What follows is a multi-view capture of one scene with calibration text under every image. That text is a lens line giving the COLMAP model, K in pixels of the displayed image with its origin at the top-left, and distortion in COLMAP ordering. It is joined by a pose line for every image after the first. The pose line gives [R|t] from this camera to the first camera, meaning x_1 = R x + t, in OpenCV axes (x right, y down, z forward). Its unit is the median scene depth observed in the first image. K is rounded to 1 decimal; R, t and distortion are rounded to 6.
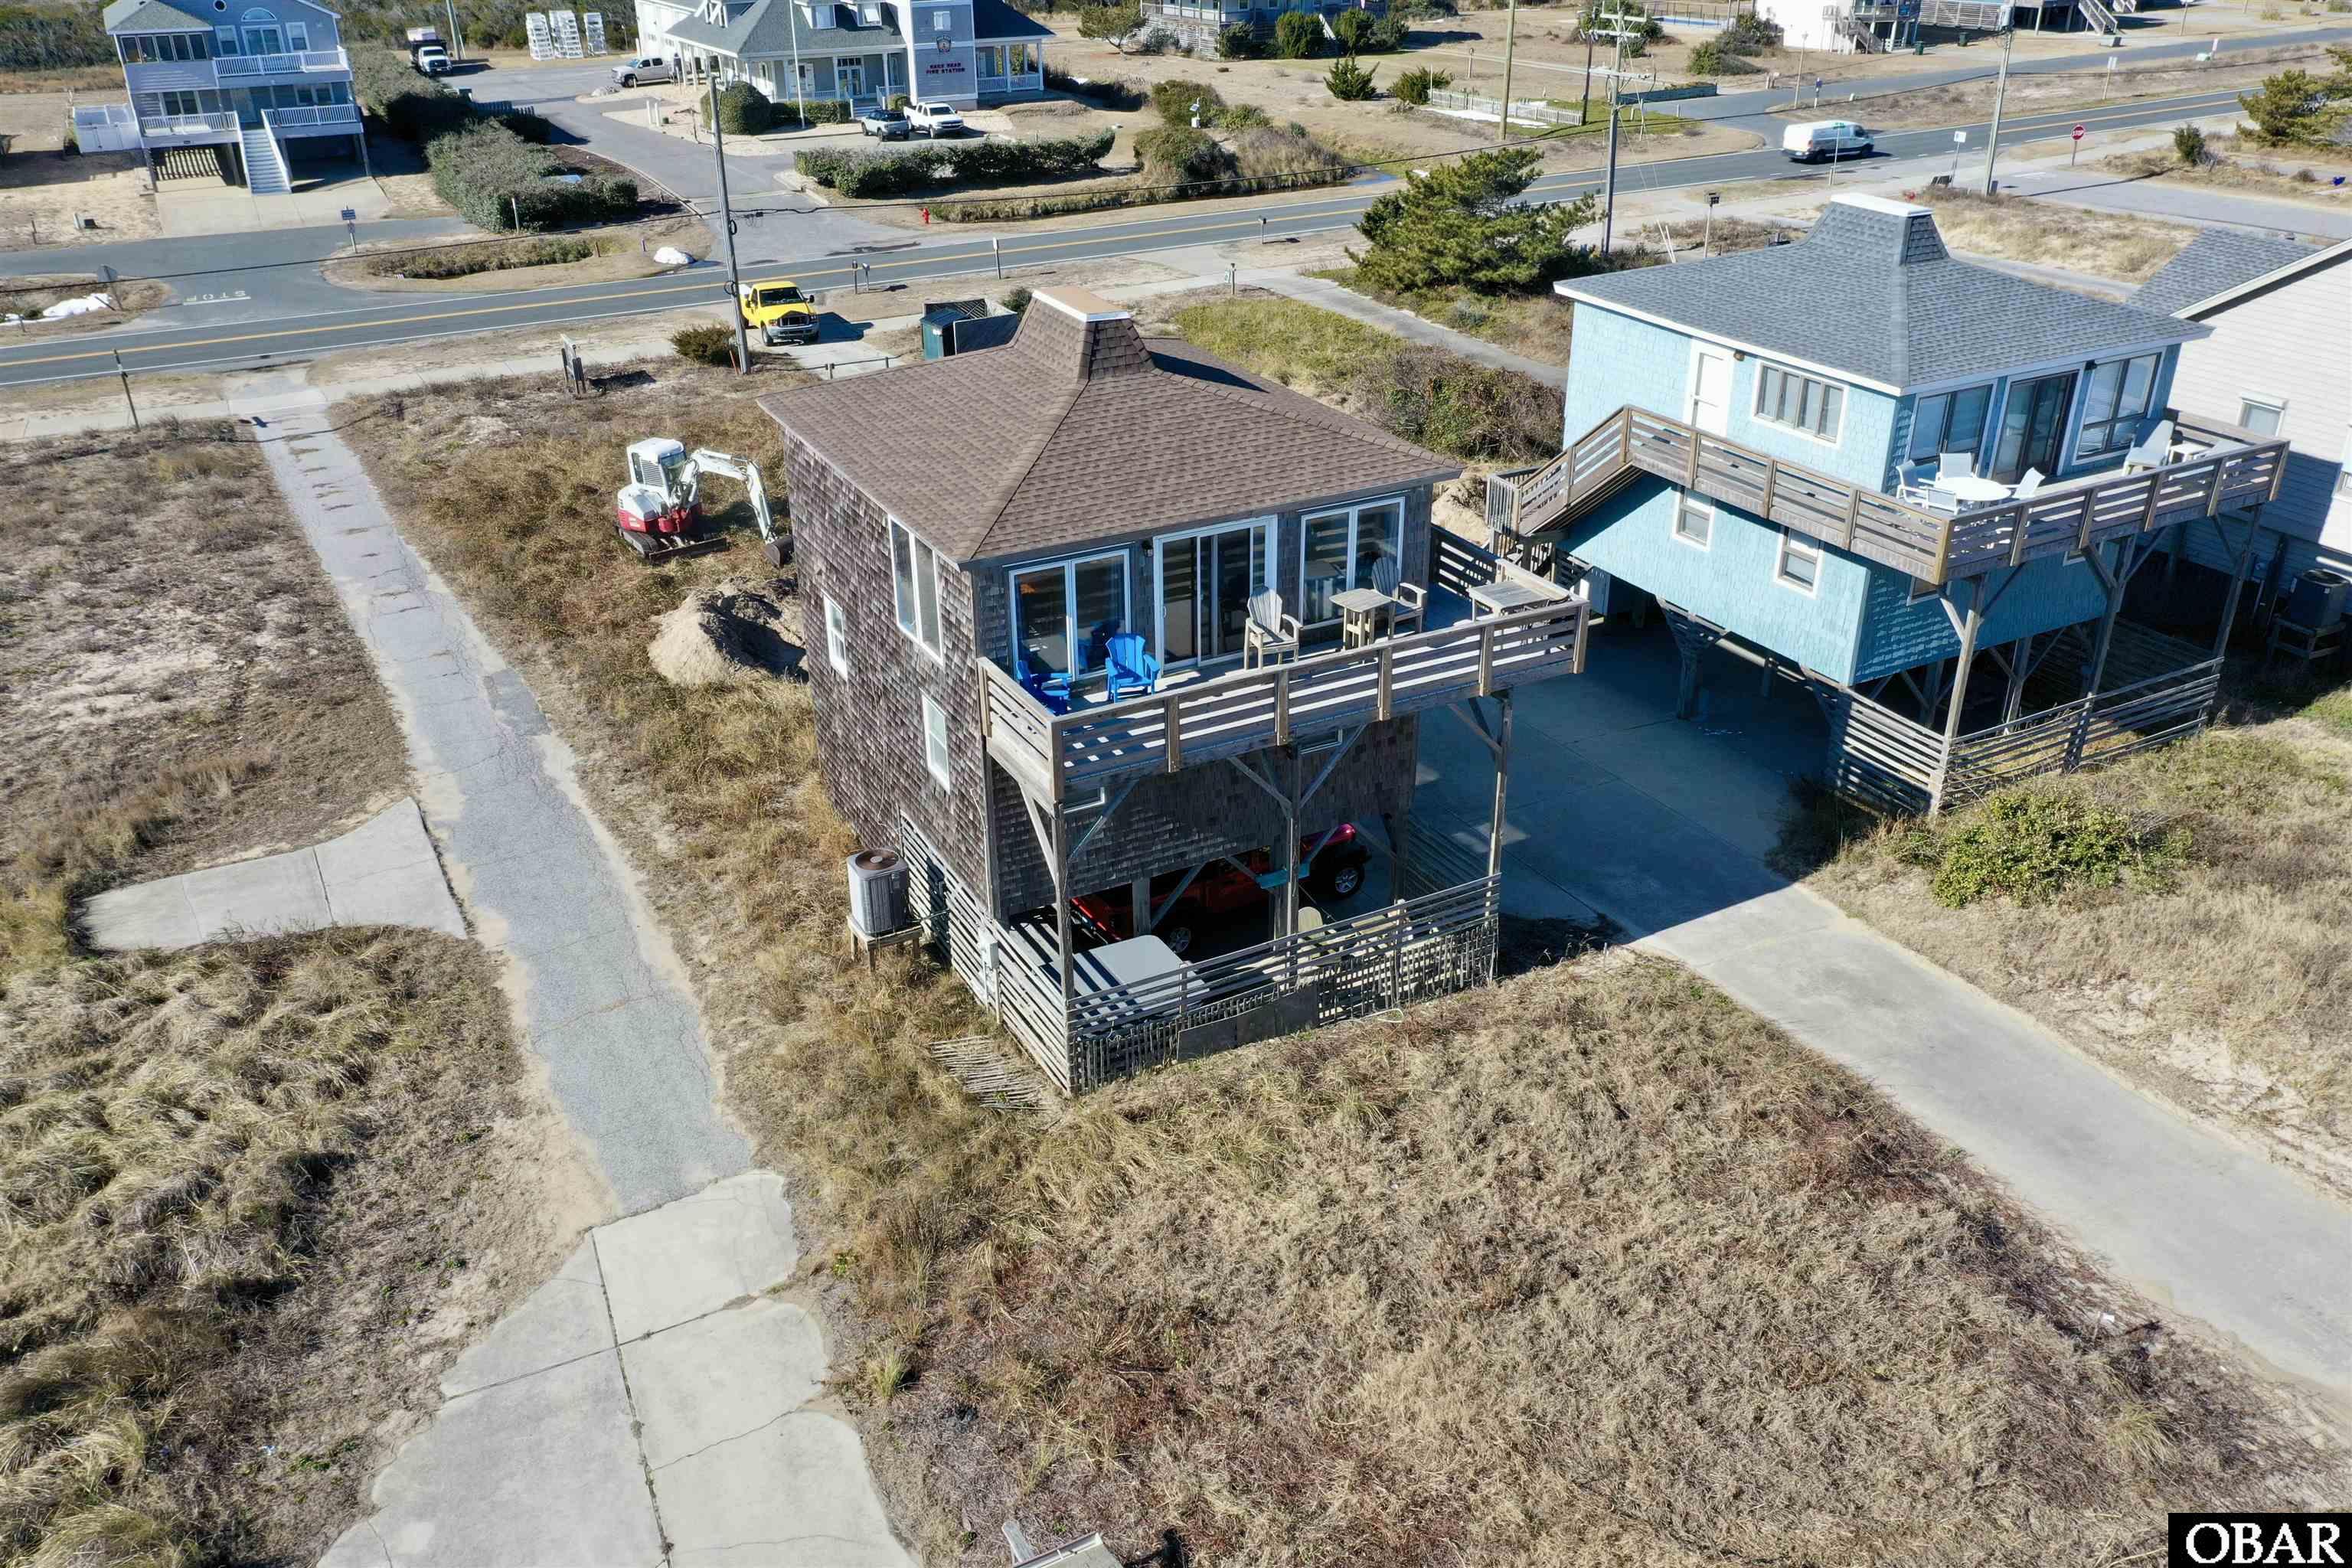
lens RADIAL K [[1850.2, 0, 1182.5], [0, 1850.2, 784.1], [0, 0, 1]] dist [-0.002207, 0.002708]
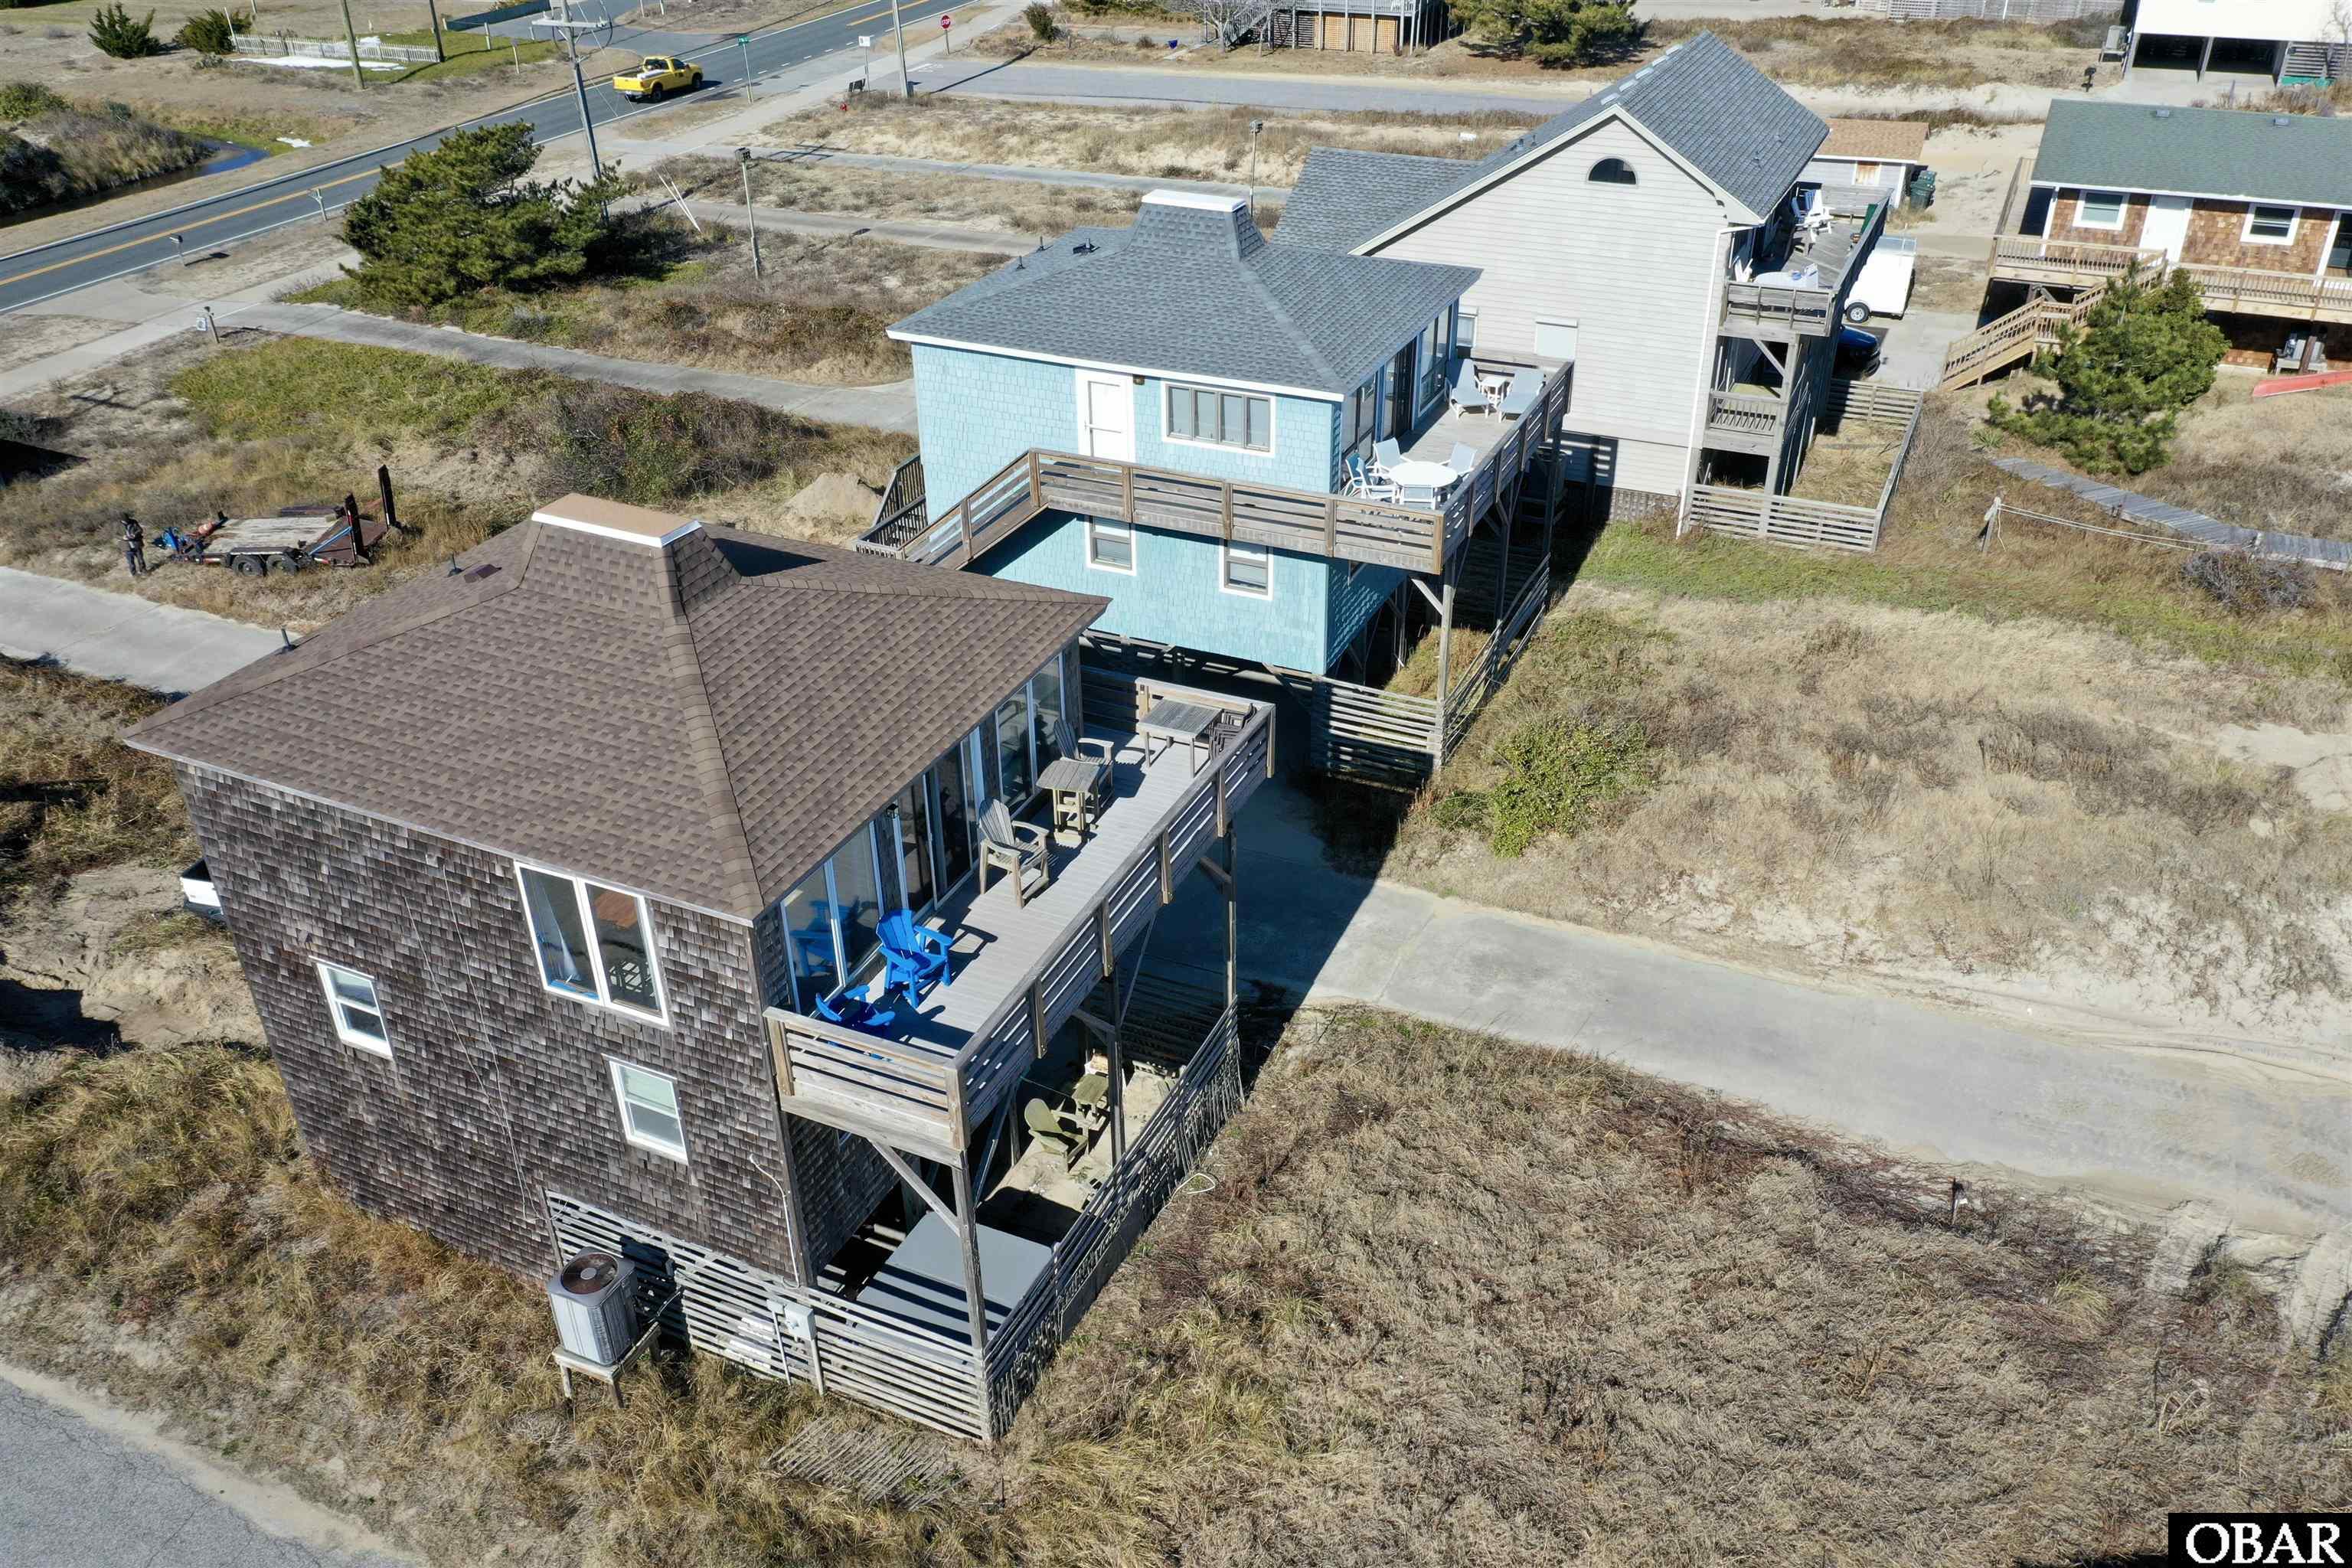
lens RADIAL K [[1850.2, 0, 1174.5], [0, 1850.2, 782.7], [0, 0, 1]] dist [-0.002207, 0.002708]
pose [[0.799477, -0.312641, 0.512926, -0.244379], [0.280326, 0.949383, 0.141739, -0.158337], [-0.531276, 0.030470, 0.846651, 0.164370]]
